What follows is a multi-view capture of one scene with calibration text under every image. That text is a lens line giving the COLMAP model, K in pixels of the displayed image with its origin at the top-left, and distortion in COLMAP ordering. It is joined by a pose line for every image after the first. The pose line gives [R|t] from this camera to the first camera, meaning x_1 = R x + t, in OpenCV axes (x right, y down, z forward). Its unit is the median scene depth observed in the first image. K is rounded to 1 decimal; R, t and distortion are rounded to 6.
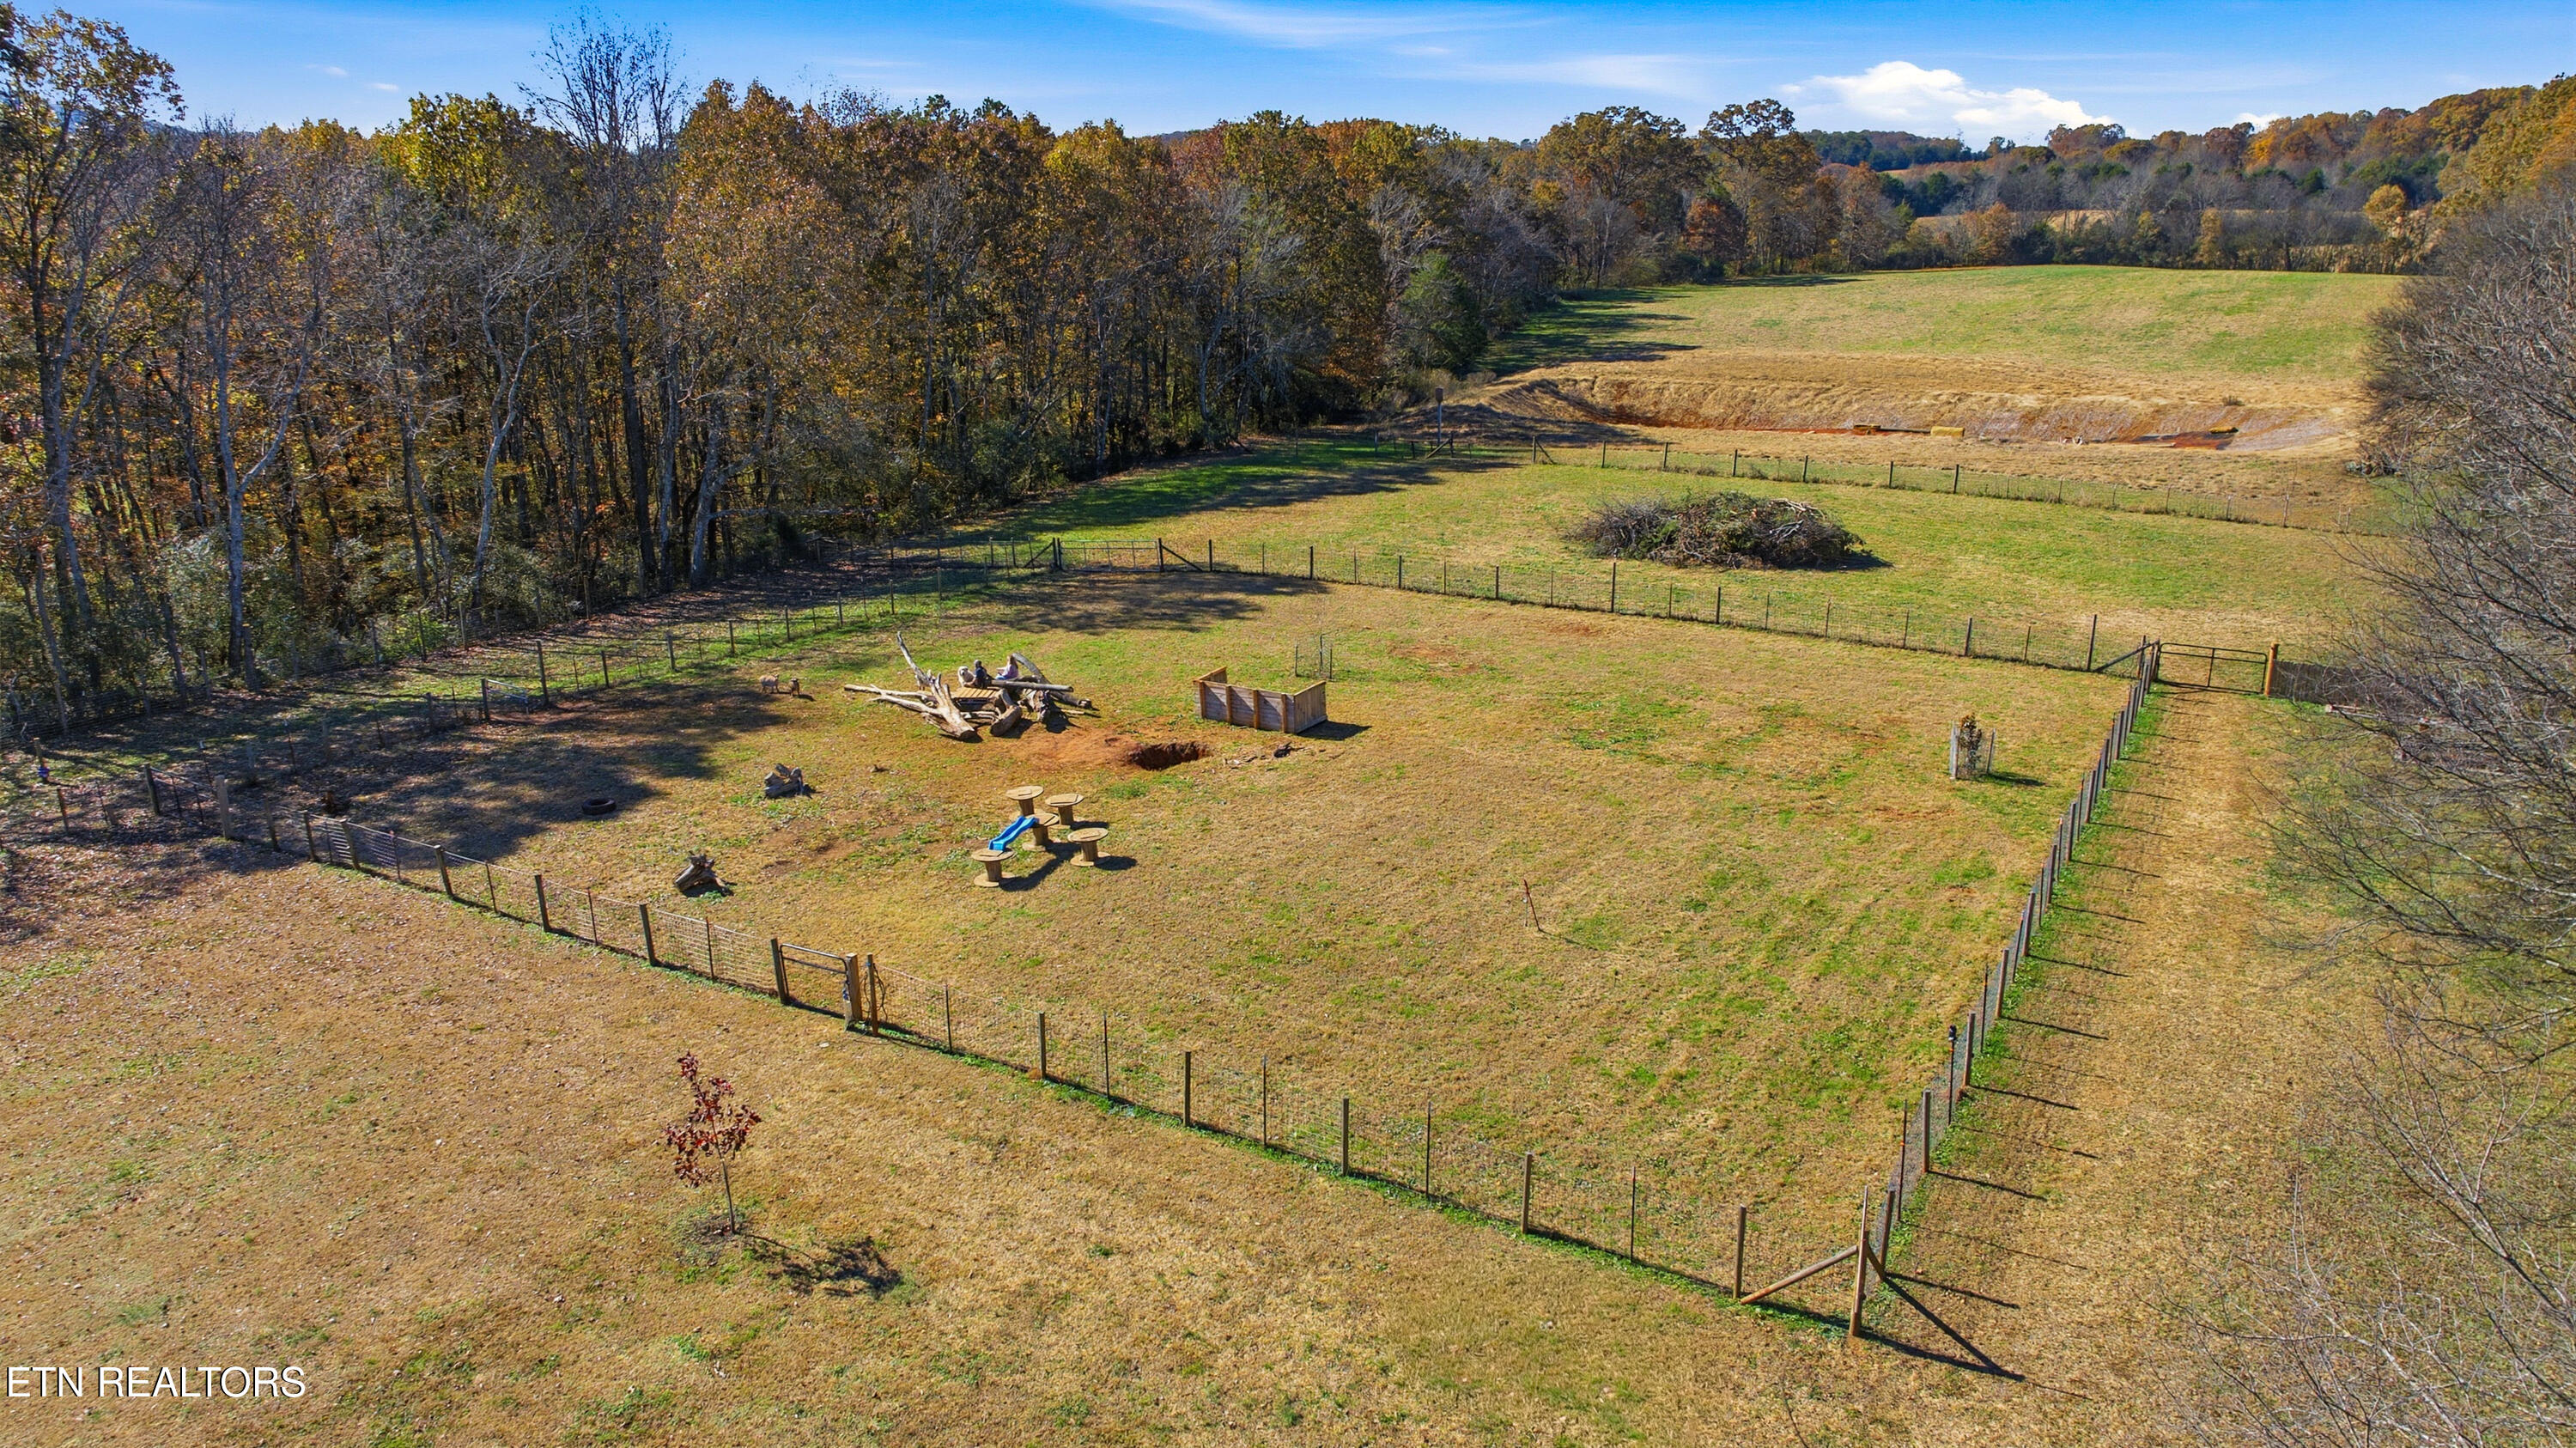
lens RADIAL K [[1827.3, 0, 1281.7], [0, 1827.3, 727.3], [0, 0, 1]] dist [-0.037592, 0.041548]
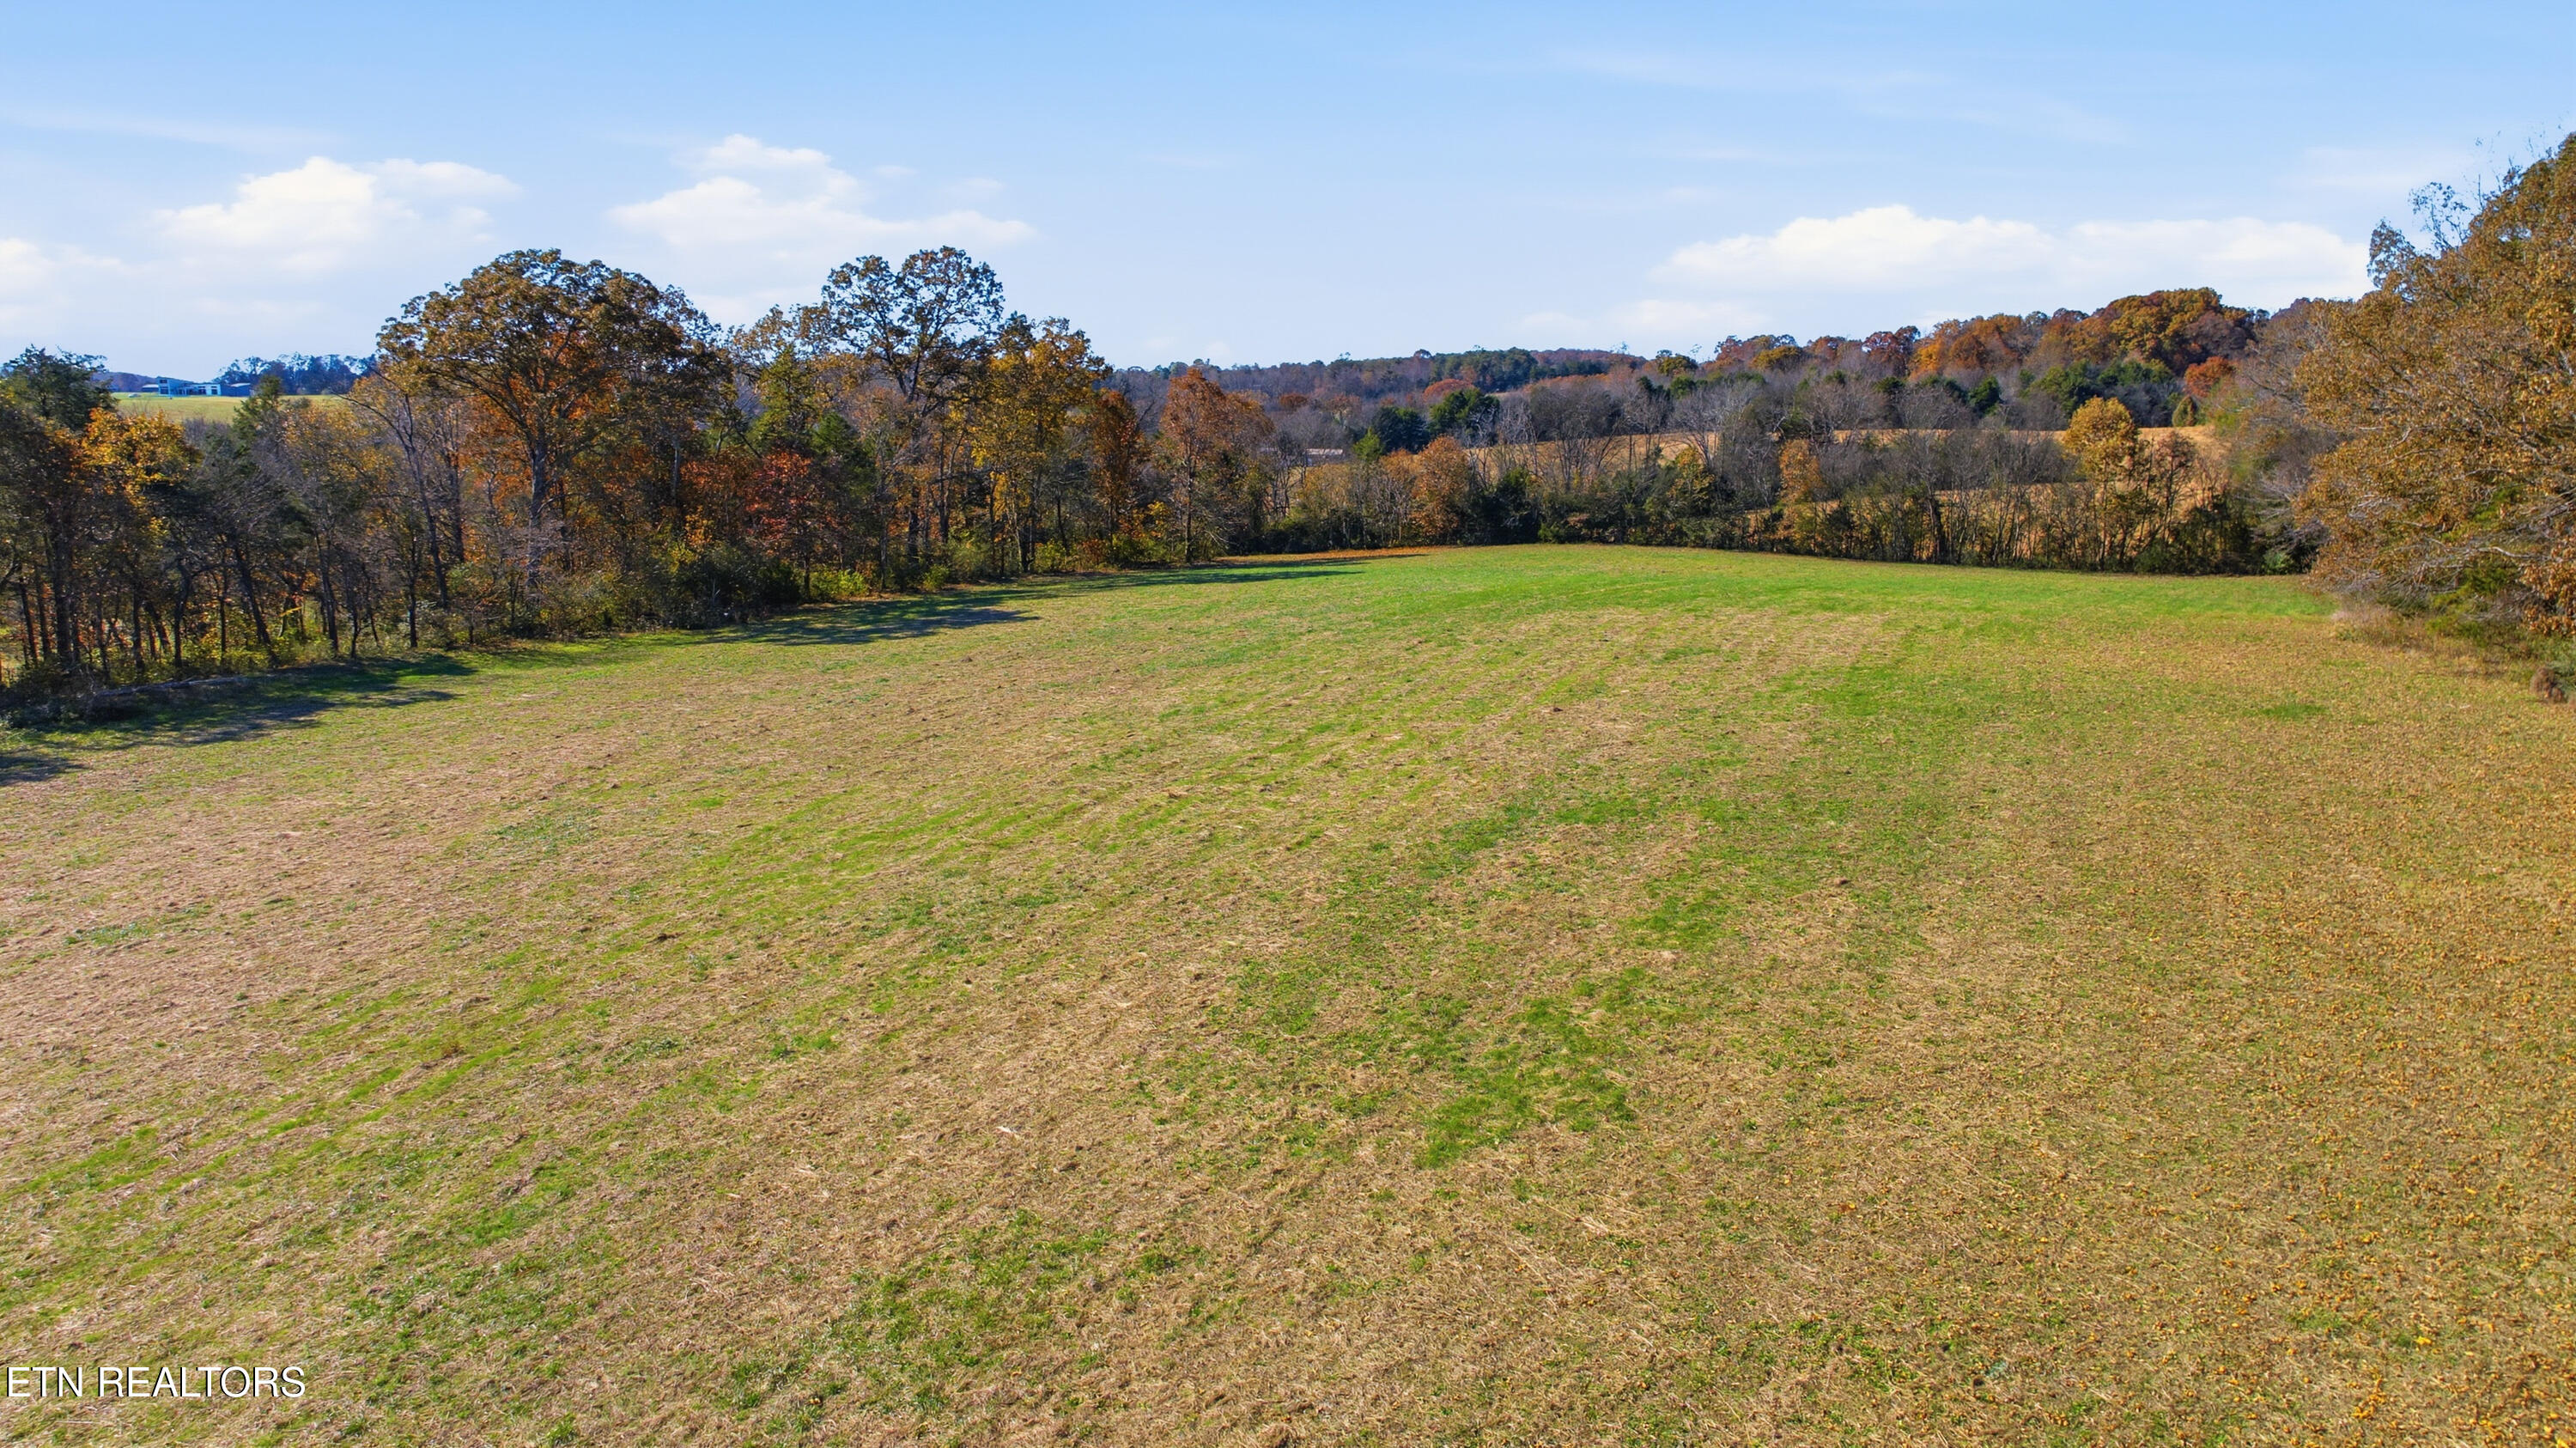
lens RADIAL K [[1827.3, 0, 1292.1], [0, 1827.3, 722.4], [0, 0, 1]] dist [-0.037592, 0.041548]
pose [[0.991045, -0.033027, 0.129377, 0.153856], [0.048083, 0.992197, -0.115034, -0.078198], [-0.124568, 0.120225, 0.984900, 0.261273]]
